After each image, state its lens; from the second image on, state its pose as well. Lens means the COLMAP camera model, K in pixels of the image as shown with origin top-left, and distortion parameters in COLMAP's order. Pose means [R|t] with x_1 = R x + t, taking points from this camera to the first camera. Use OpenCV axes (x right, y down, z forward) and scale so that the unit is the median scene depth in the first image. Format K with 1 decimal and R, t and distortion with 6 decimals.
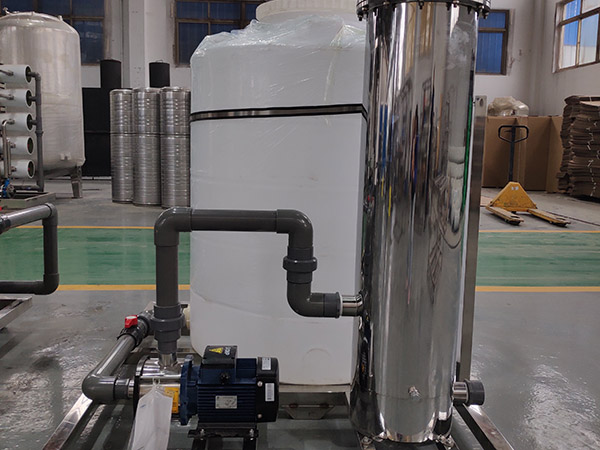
lens RADIAL K [[581.4, 0, 300.0], [0, 581.4, 225.0], [0, 0, 1]] dist [-0.016972, -0.024423]
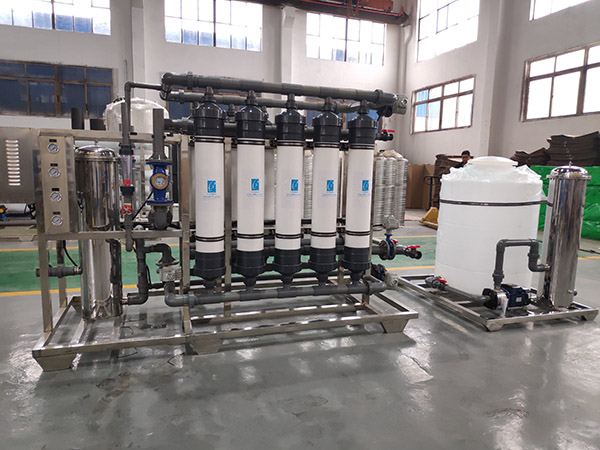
lens RADIAL K [[437.0, 0, 300.0], [0, 437.0, 225.0], [0, 0, 1]] dist [-0.003308, -0.003745]
pose [[0.962980, -0.020251, 0.268812, -0.289494], [0.020886, 0.999782, 0.000497, -0.019580], [-0.268764, 0.005136, 0.963192, -0.148610]]
